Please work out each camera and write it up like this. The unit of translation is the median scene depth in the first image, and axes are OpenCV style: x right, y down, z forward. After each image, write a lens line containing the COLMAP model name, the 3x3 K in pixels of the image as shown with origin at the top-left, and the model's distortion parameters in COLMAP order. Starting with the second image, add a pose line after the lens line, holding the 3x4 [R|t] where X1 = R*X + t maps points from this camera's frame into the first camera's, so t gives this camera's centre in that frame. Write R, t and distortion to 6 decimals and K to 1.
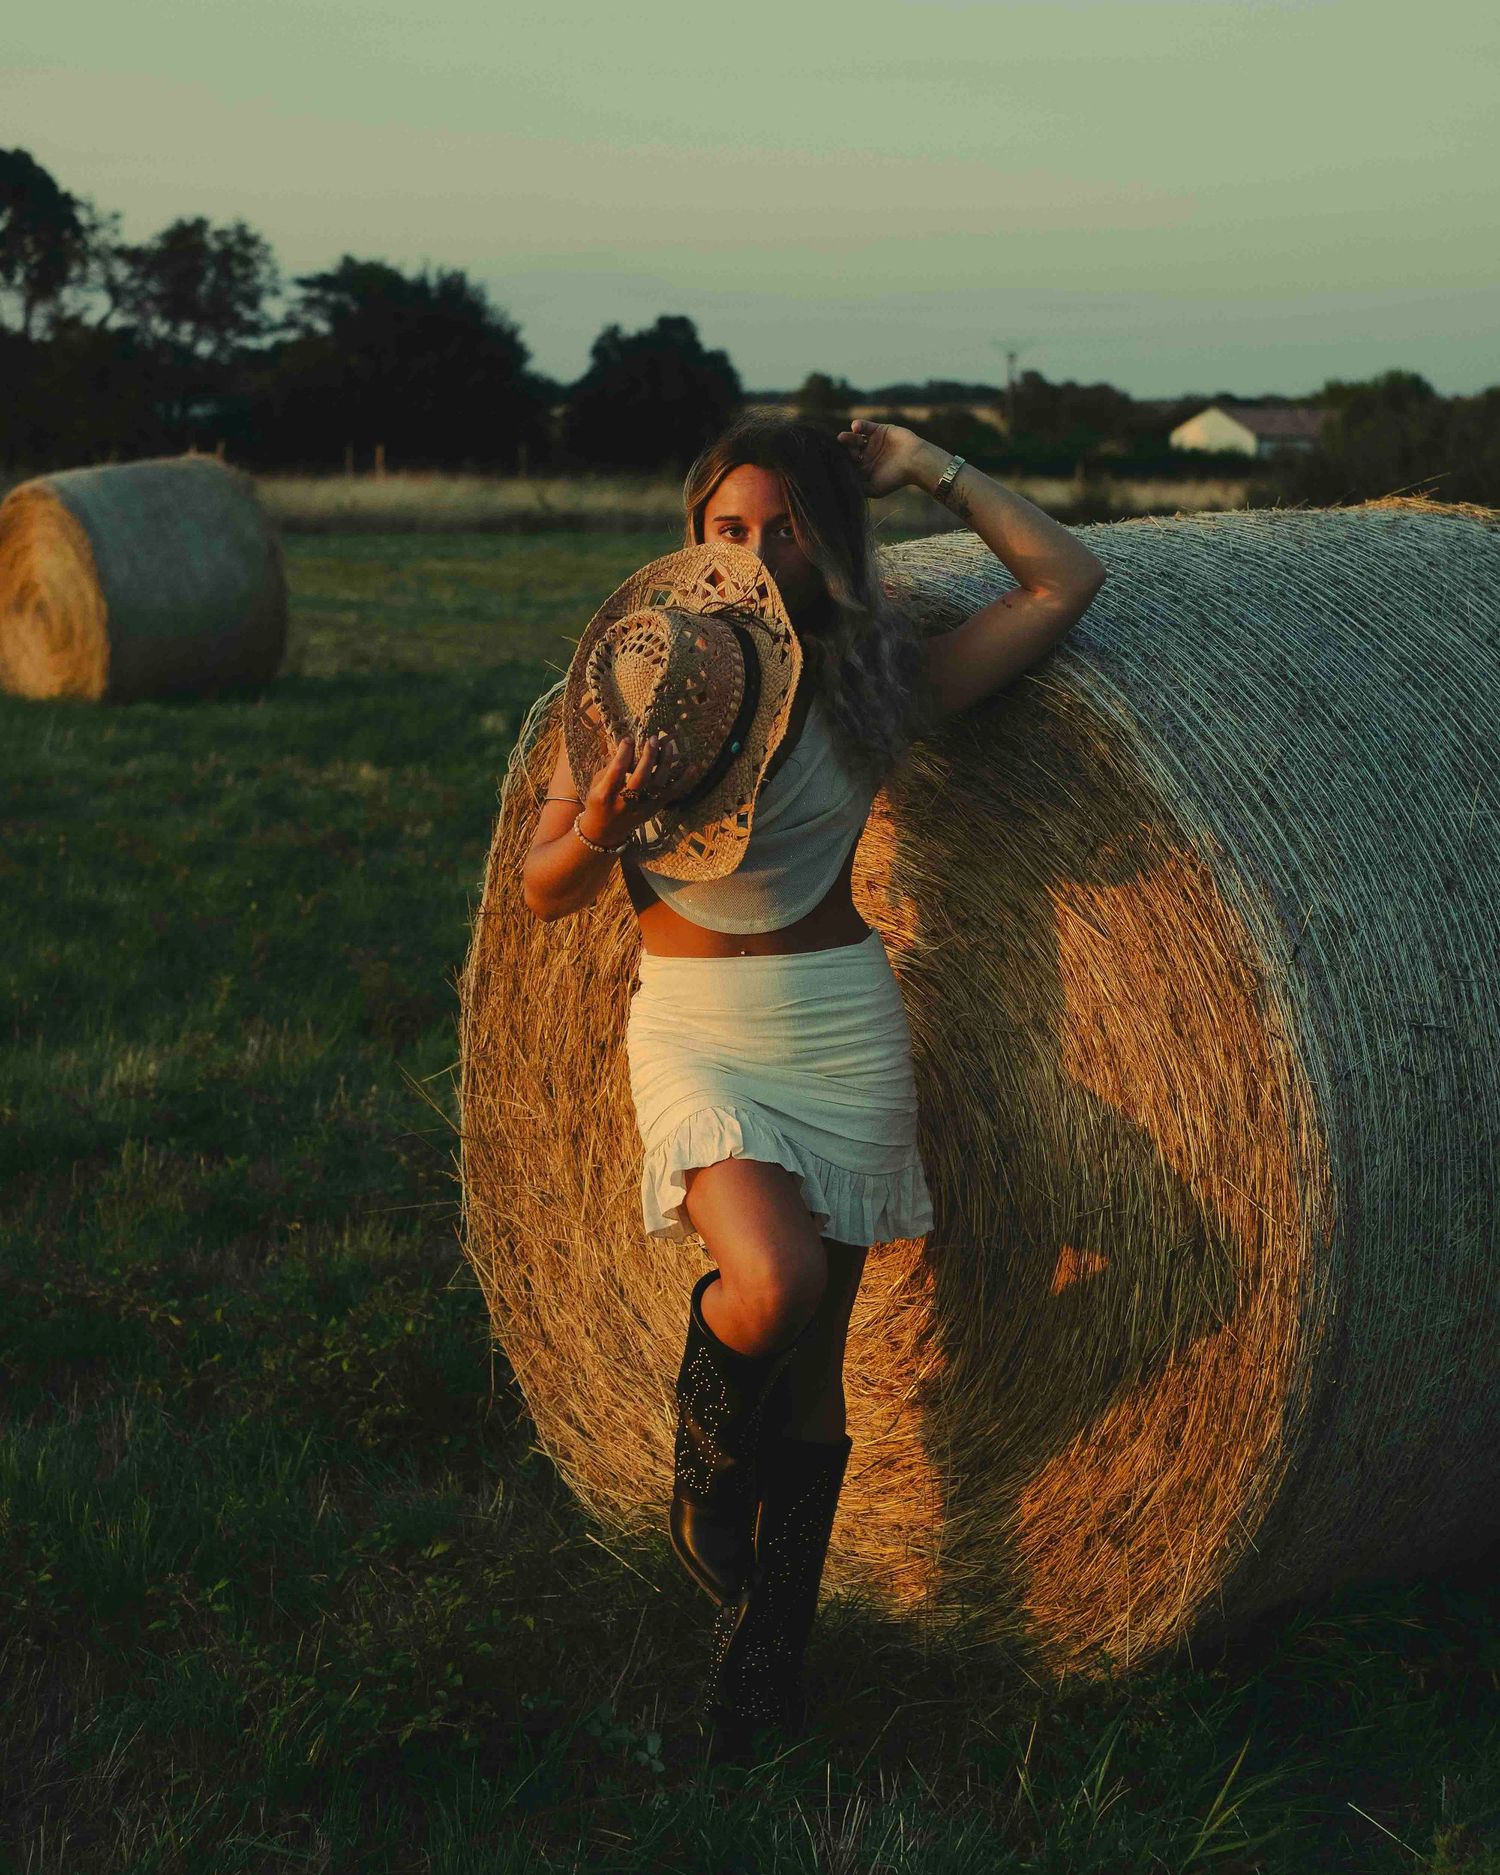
lens RADIAL K [[3372.9, 0, 755.9], [0, 3372.9, 939.4], [0, 0, 1]] dist [-0.029188, 0.000000]
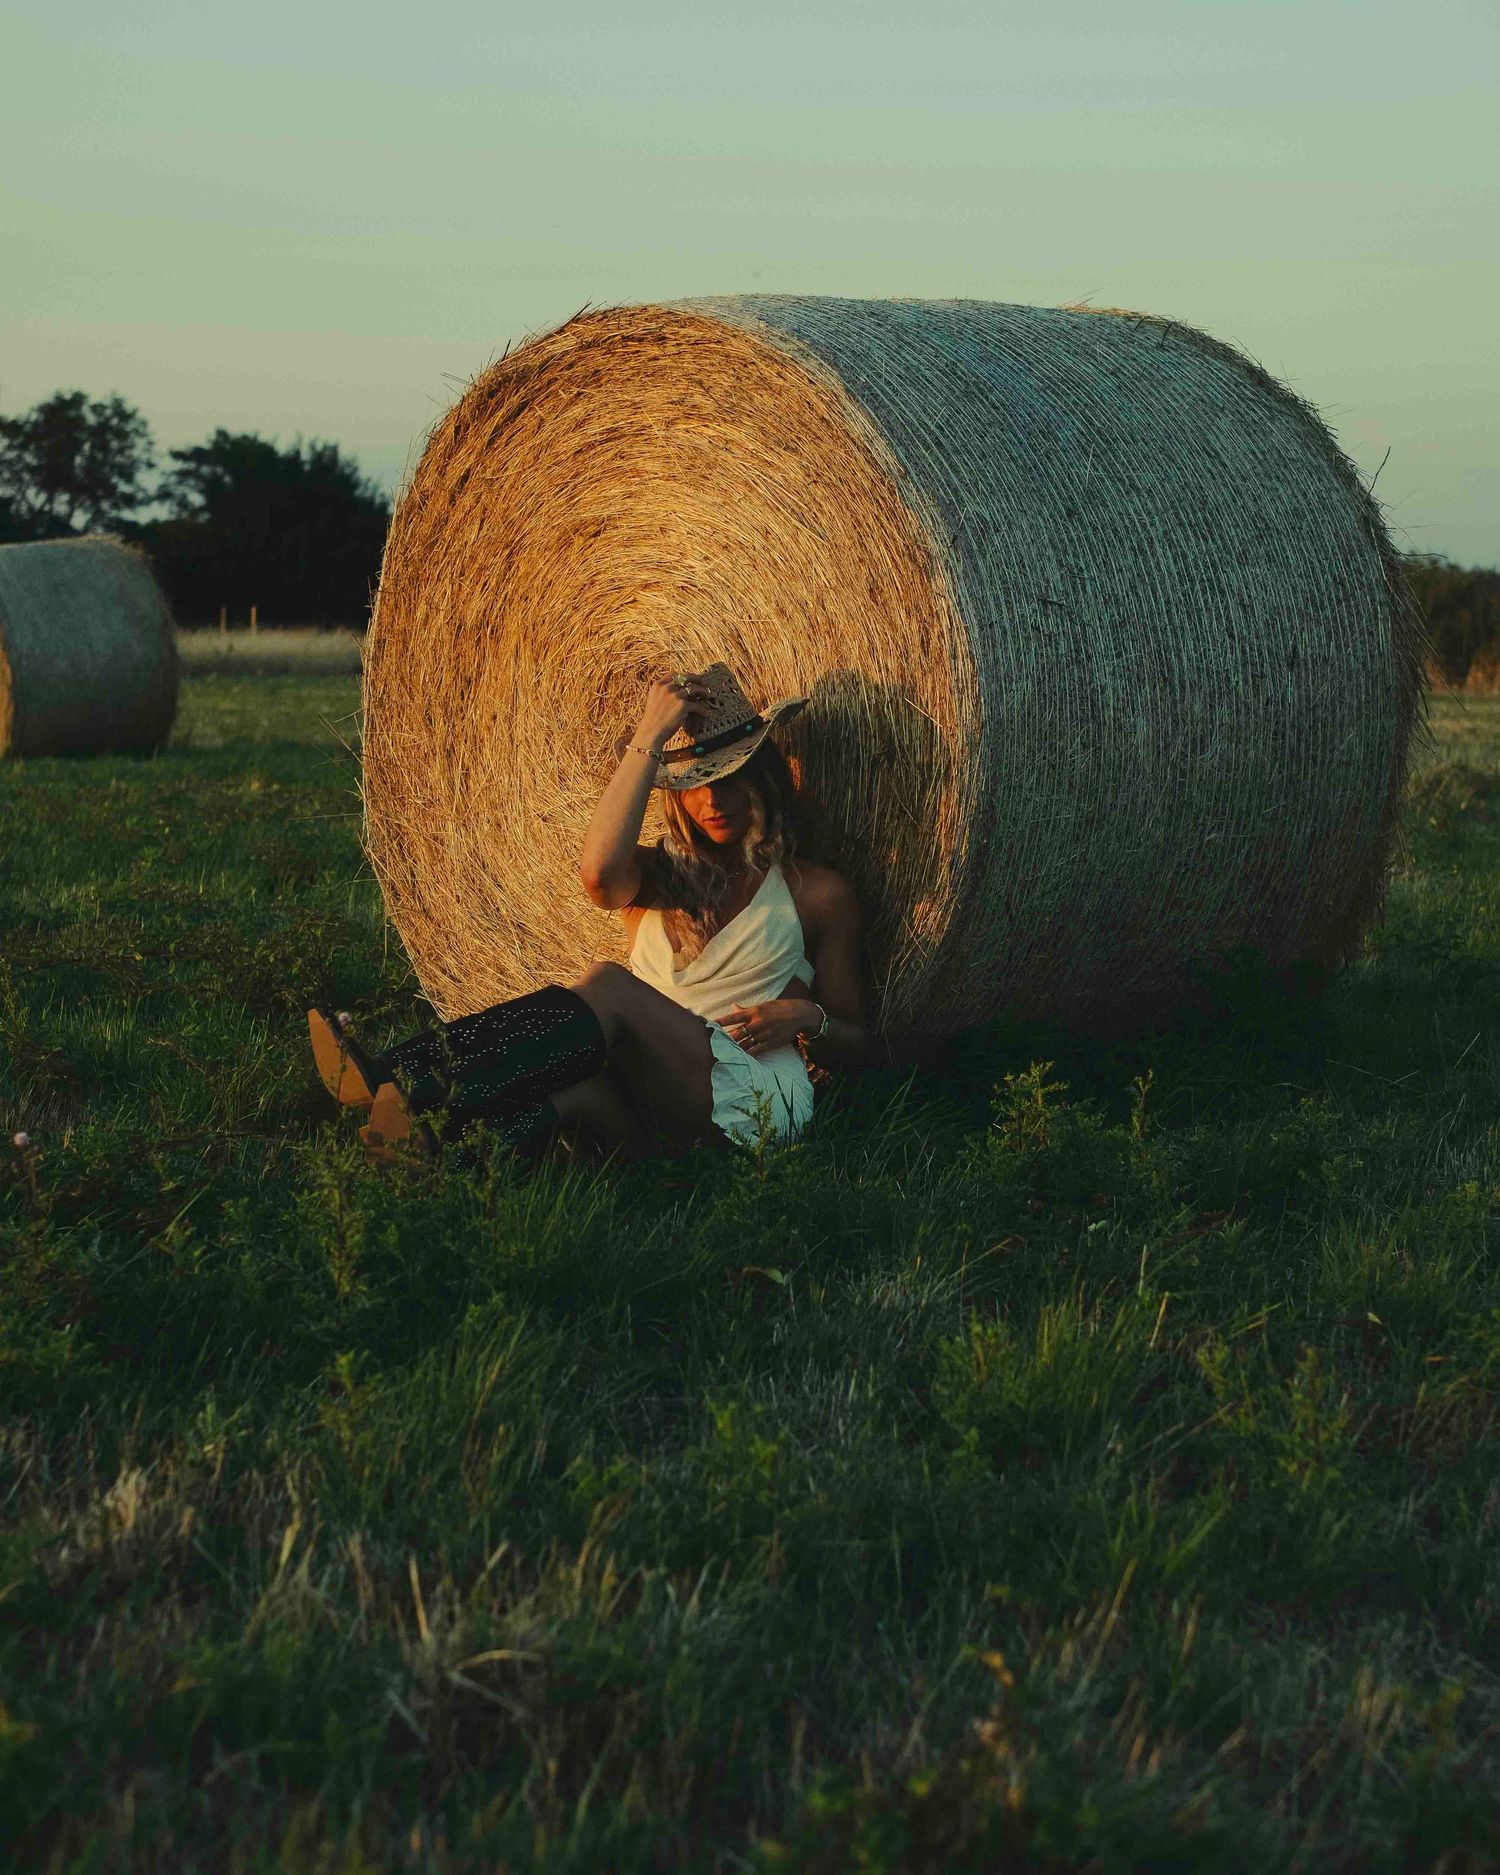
lens RADIAL K [[3372.9, 0, 744.7], [0, 3372.9, 935.3], [0, 0, 1]] dist [-0.029188, 0.000000]
pose [[0.999378, -0.002348, 0.035200, 0.017104], [0.004347, 0.998375, -0.056823, 0.210856], [-0.035009, 0.056940, 0.997764, -0.346663]]
